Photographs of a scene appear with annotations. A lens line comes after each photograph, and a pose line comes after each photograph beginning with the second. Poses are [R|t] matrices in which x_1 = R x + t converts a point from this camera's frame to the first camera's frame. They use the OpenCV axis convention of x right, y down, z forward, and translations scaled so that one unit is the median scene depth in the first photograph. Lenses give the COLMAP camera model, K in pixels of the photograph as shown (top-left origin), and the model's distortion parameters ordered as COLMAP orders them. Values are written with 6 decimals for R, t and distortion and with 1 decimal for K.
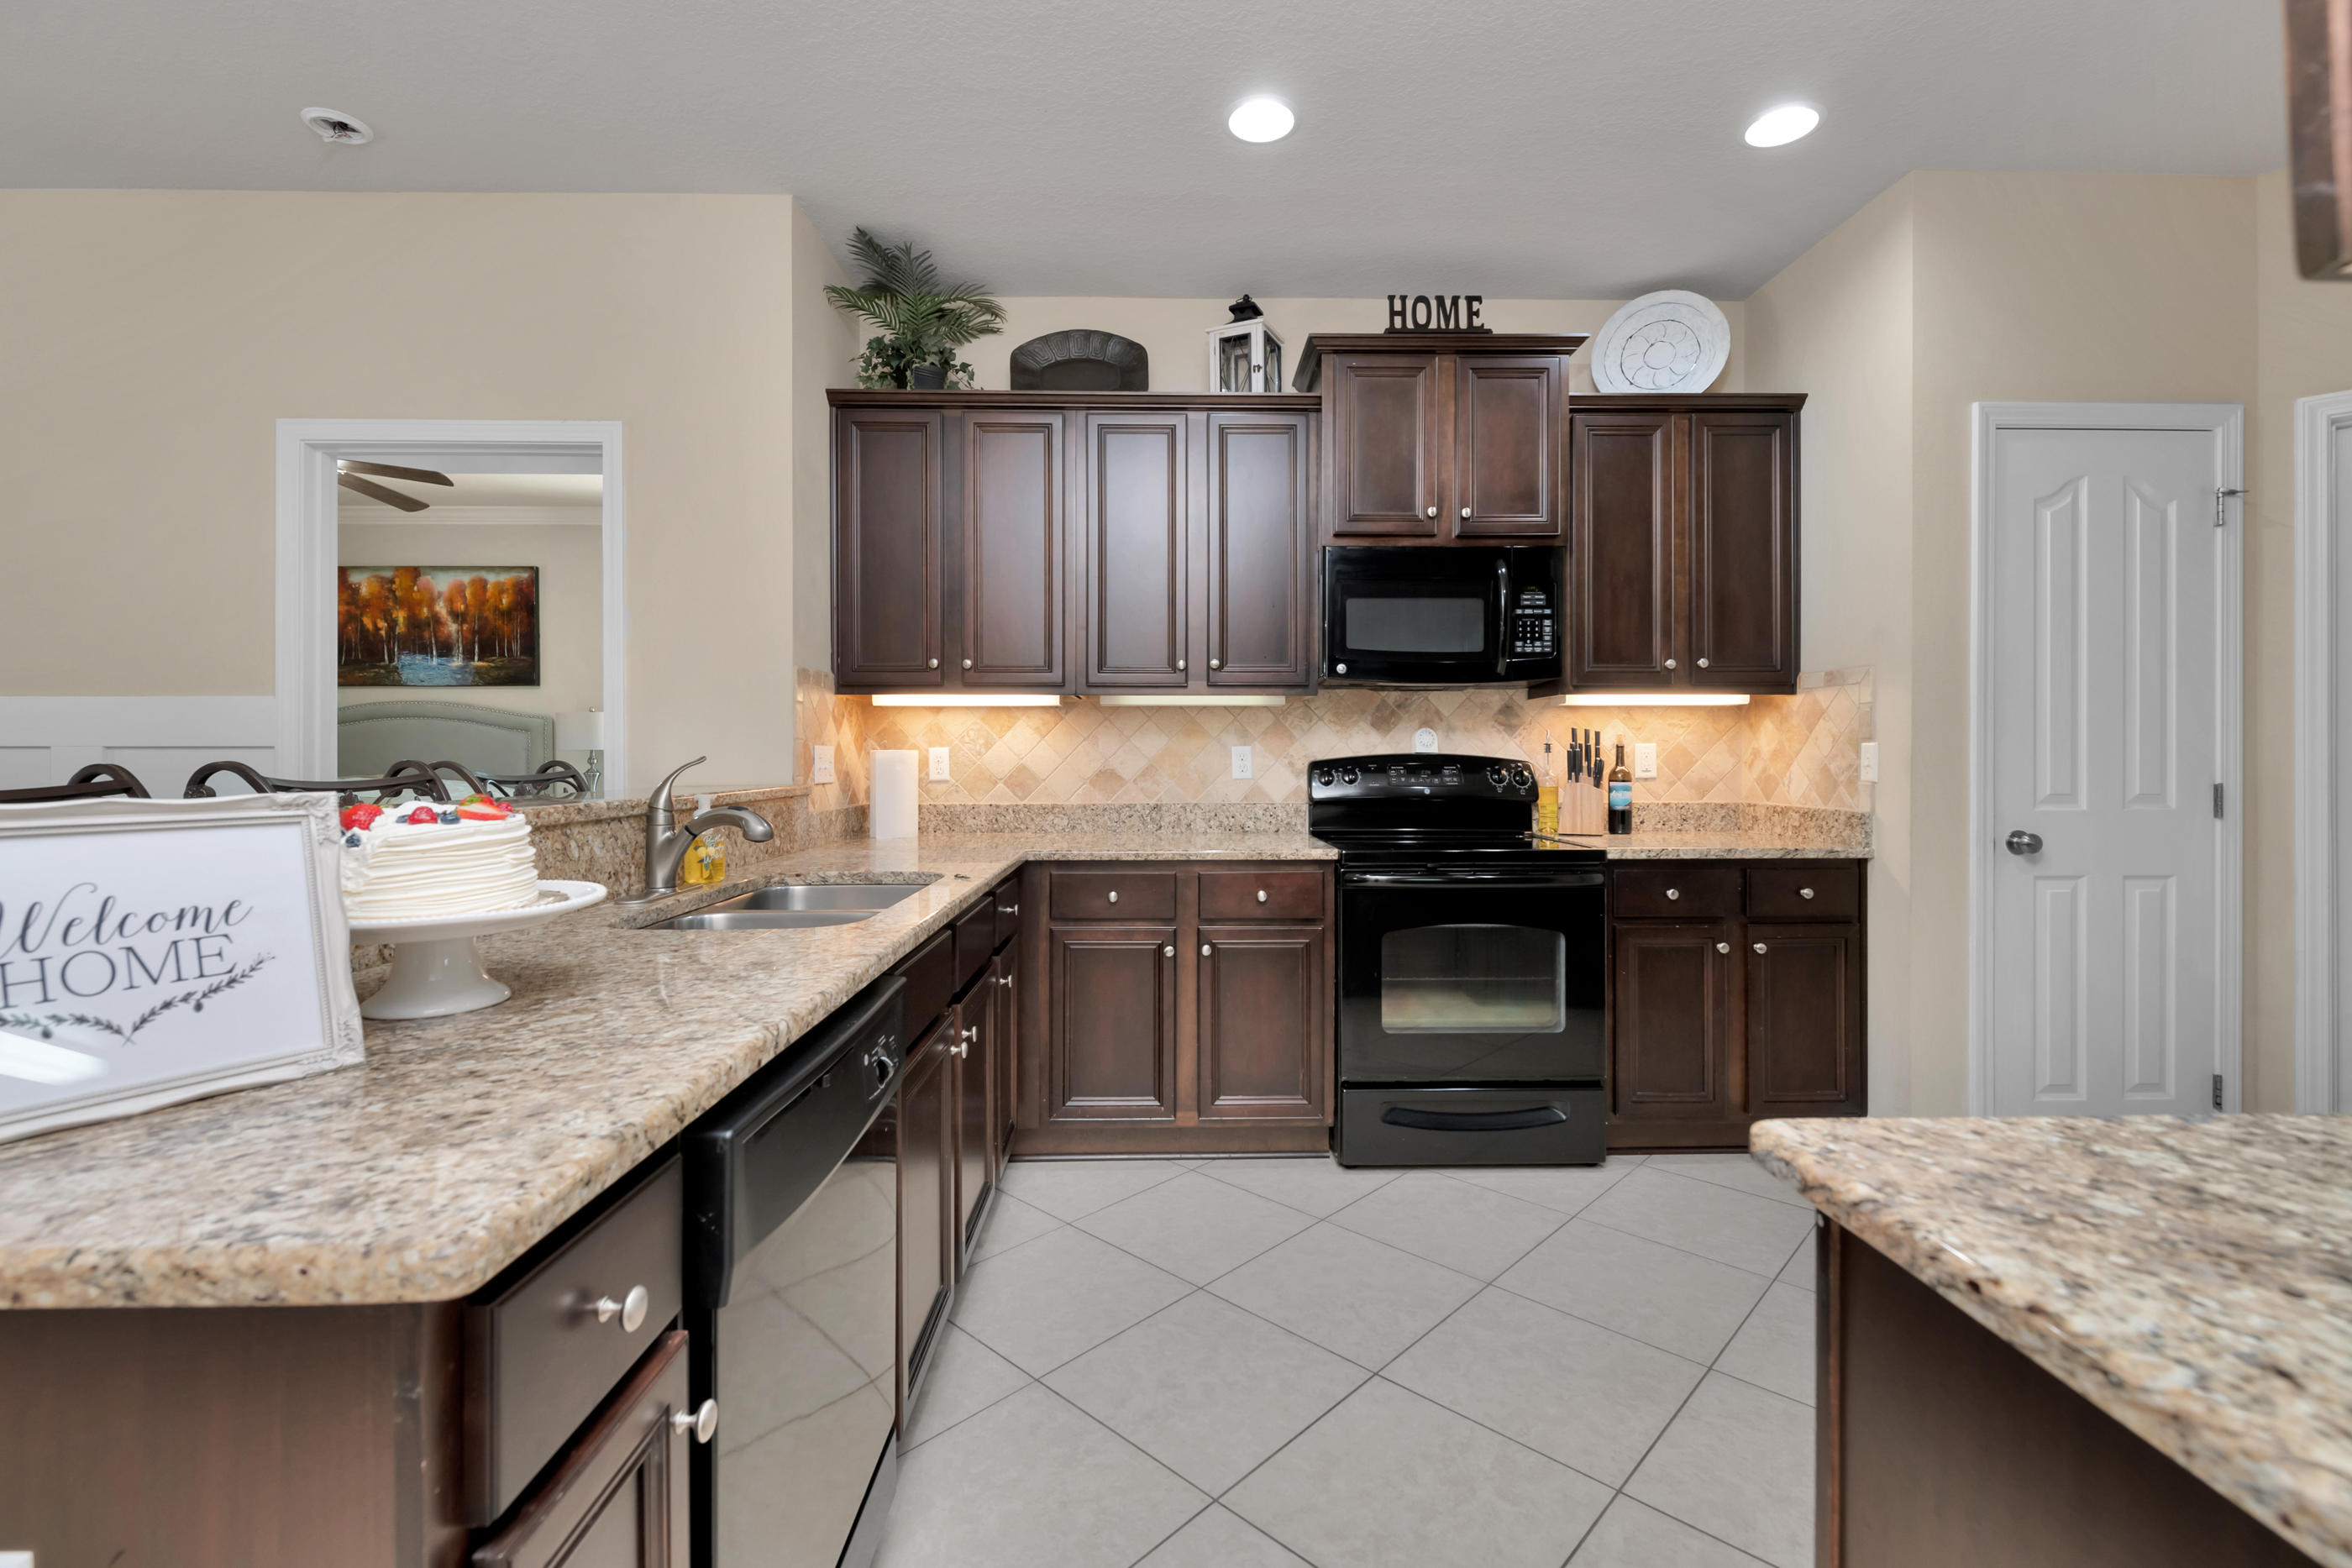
lens RADIAL K [[987.5, 0, 1200.8], [0, 987.5, 760.1], [0, 0, 1]] dist [-0.000531, -0.002135]
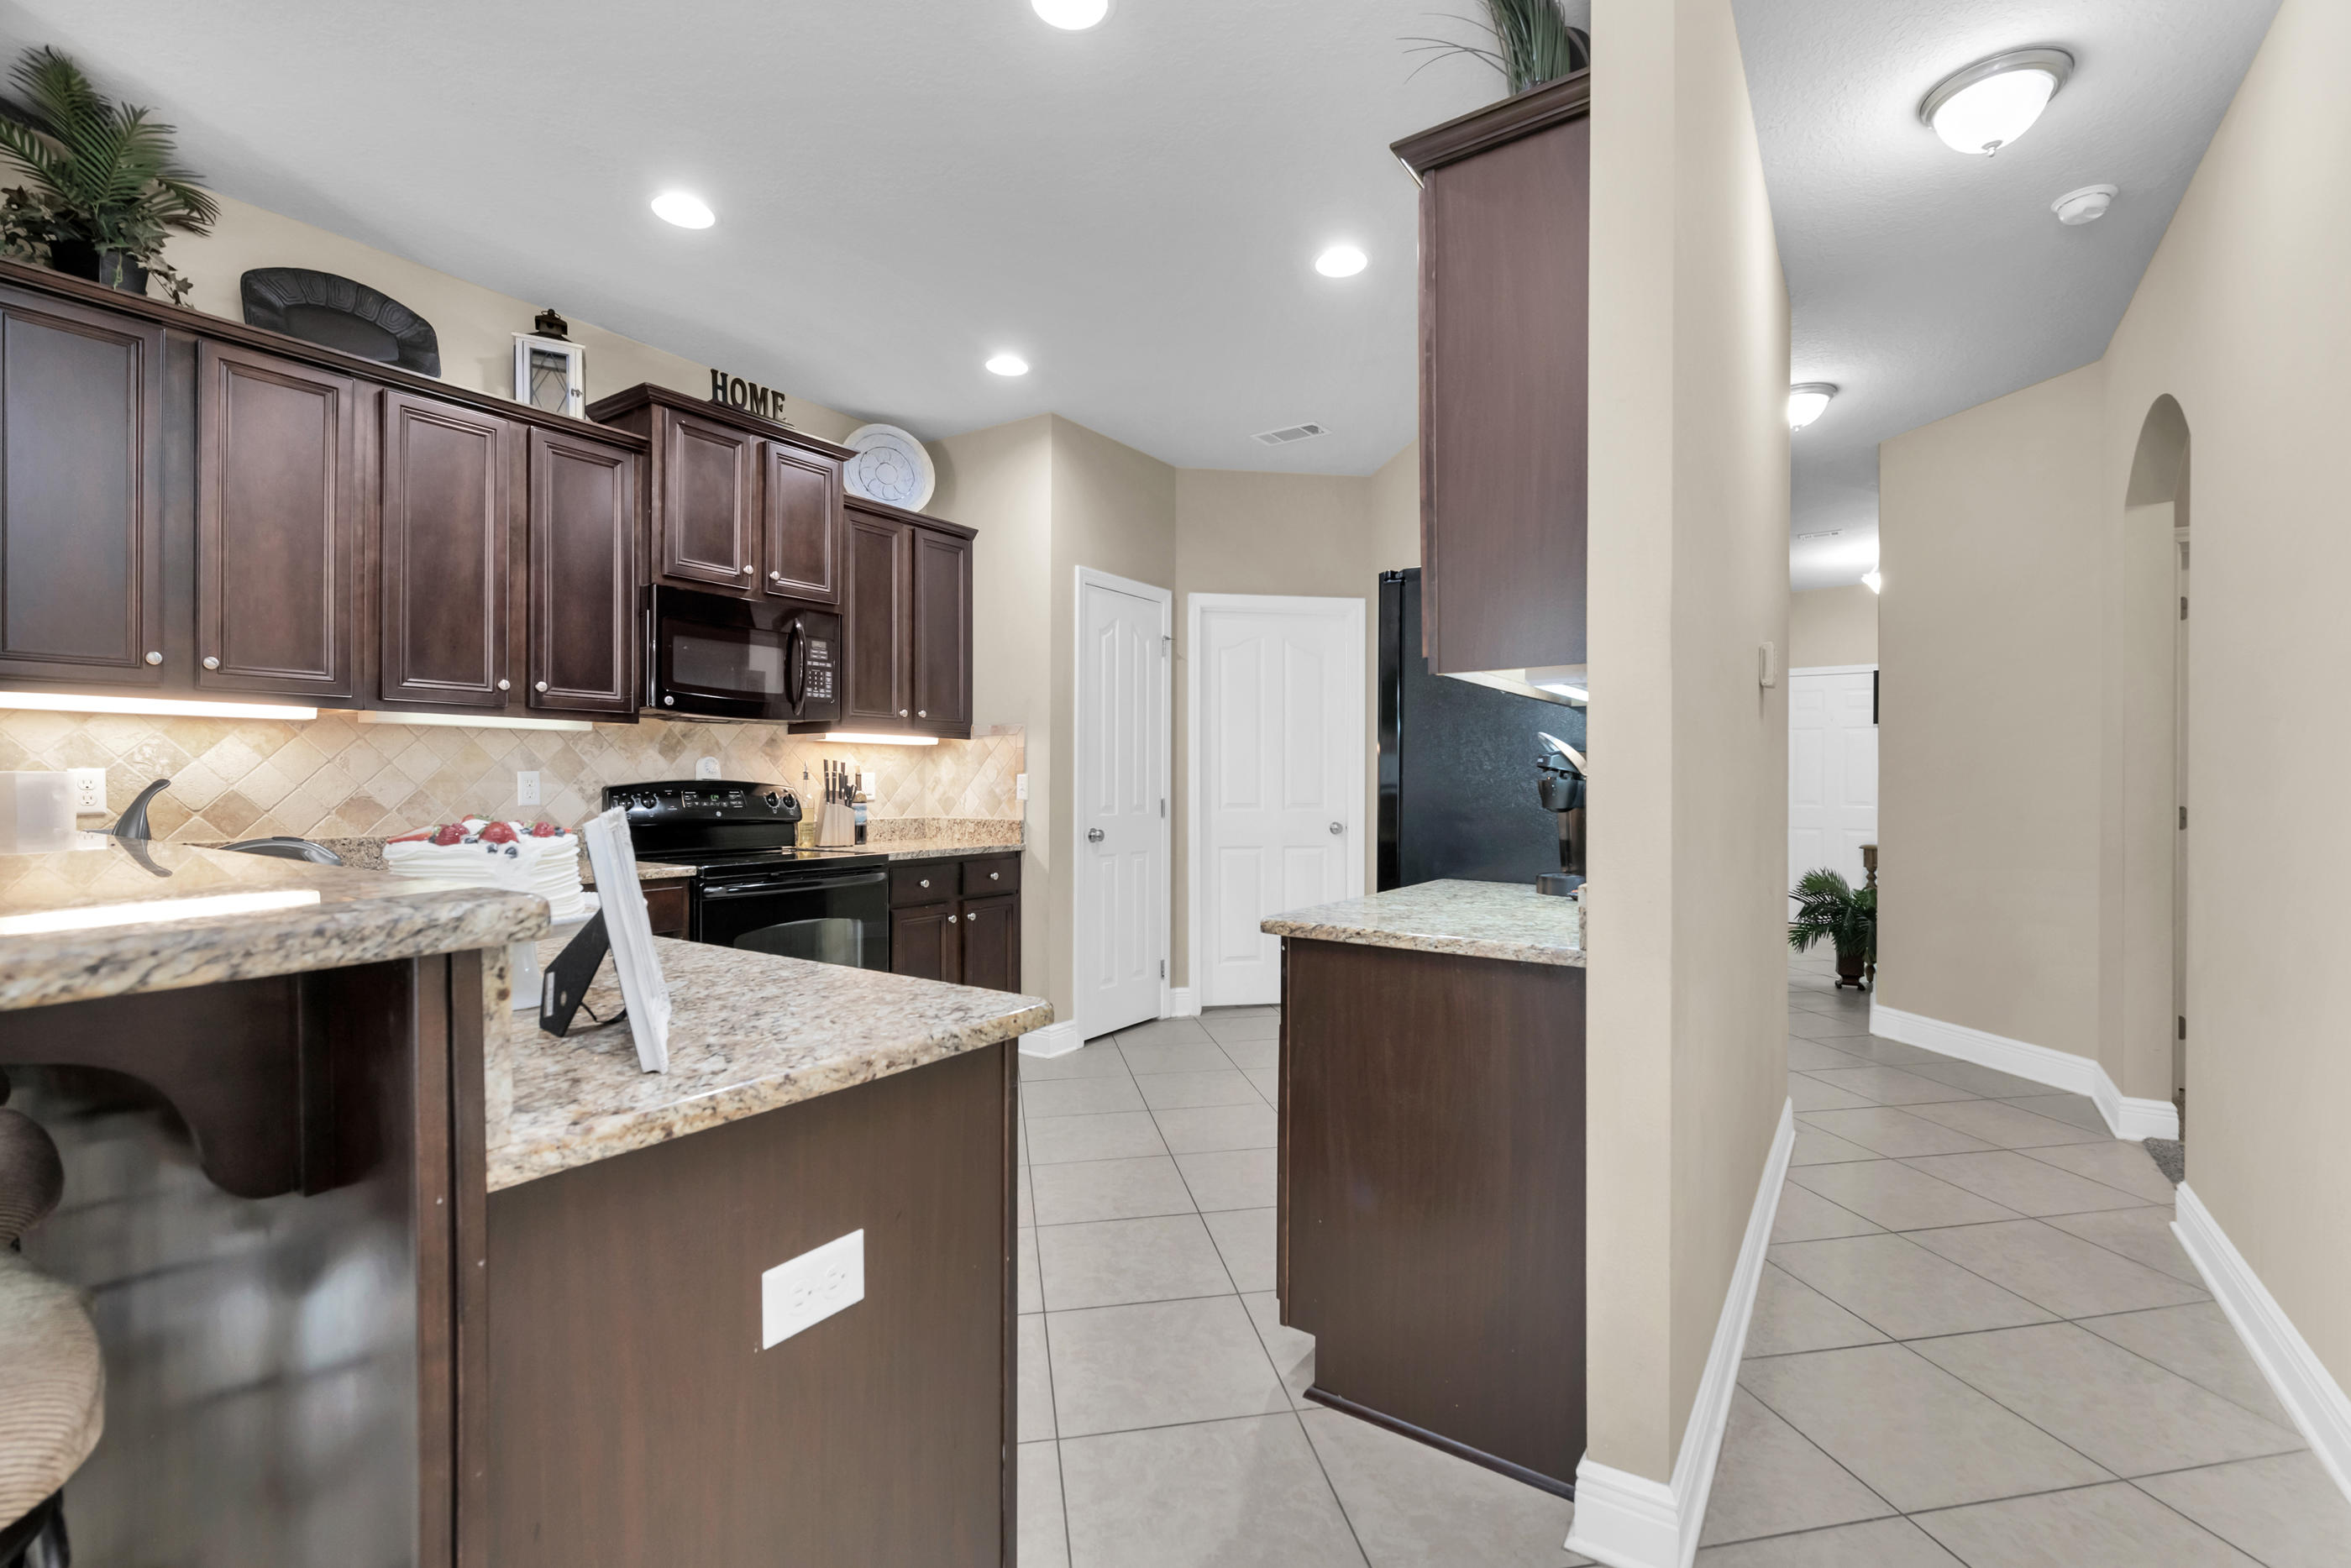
lens RADIAL K [[1070.1, 0, 1175.5], [0, 1070.1, 784.0], [0, 0, 1]] dist [0.000938, -0.000490]
pose [[0.566630, 0.001611, 0.823971, -0.508678], [0.001428, 0.999995, -0.002937, 0.002489], [-0.823971, 0.002841, 0.566625, -0.116380]]
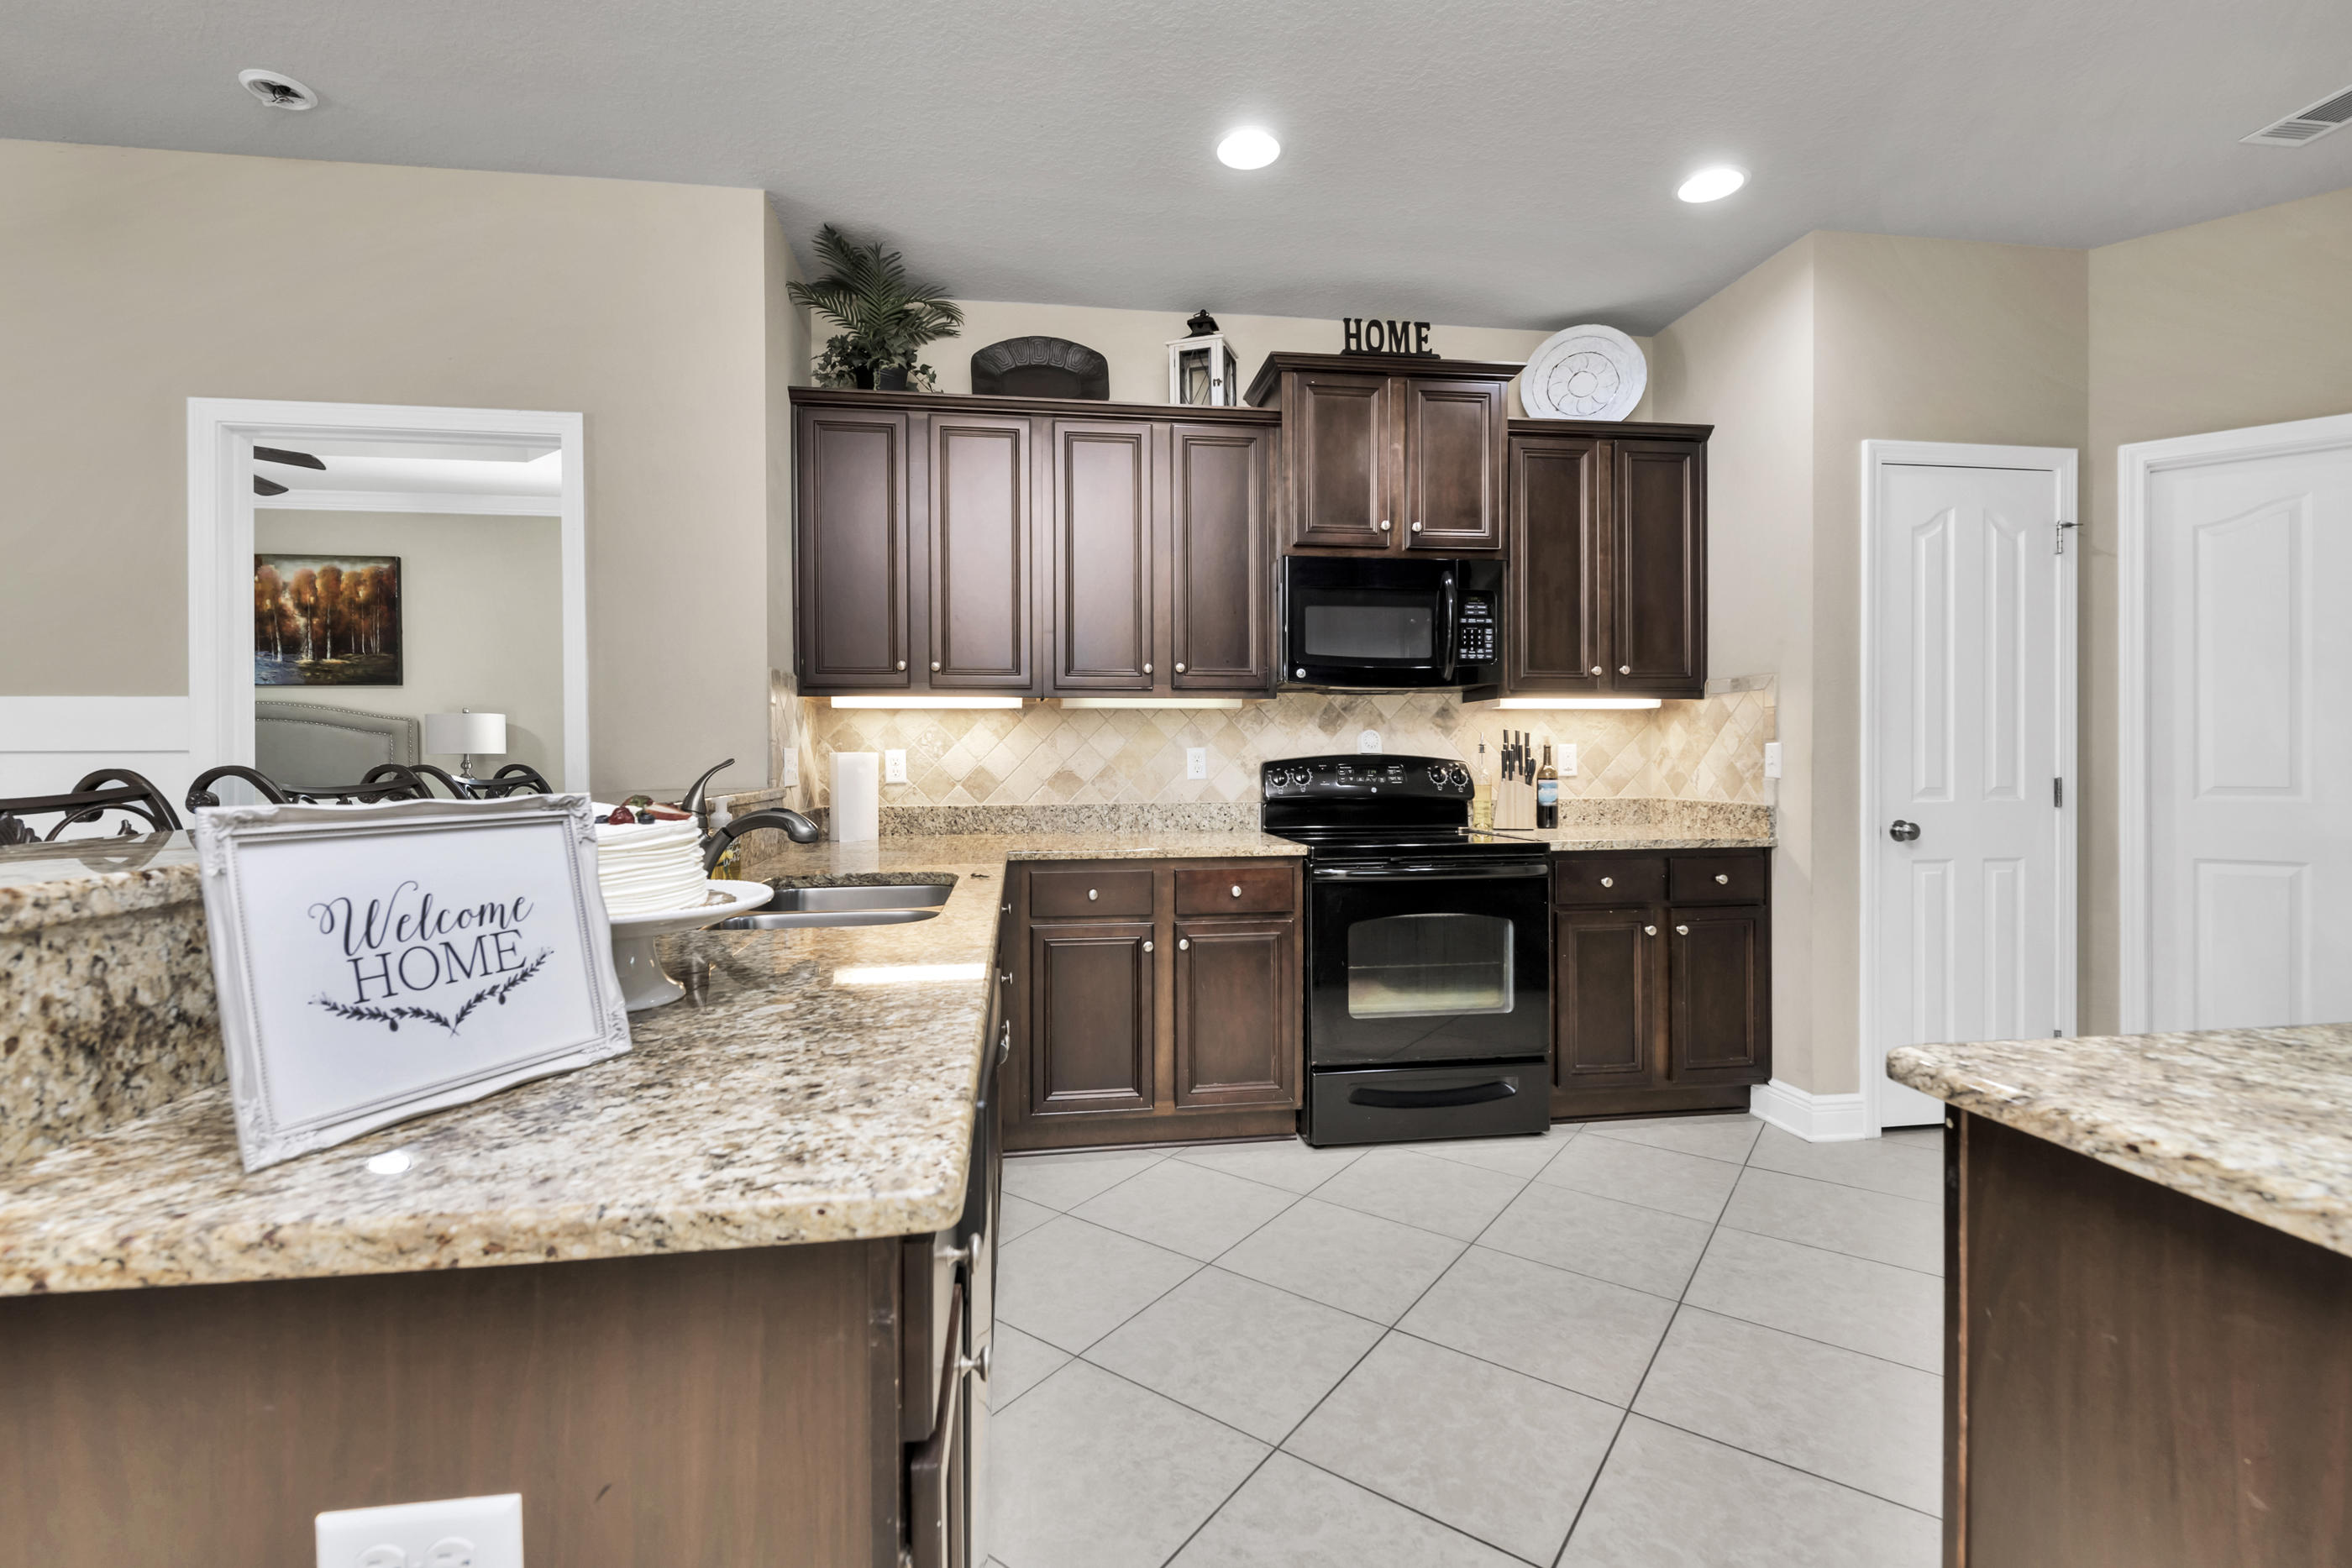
lens RADIAL K [[998.8, 0, 1162.3], [0, 998.8, 765.9], [0, 0, 1]] dist [-0.000732, -0.001496]
pose [[0.993369, -0.004779, 0.114868, -0.126360], [0.004370, 0.999983, 0.003810, 0.000996], [-0.114884, -0.003282, 0.993373, -0.035267]]
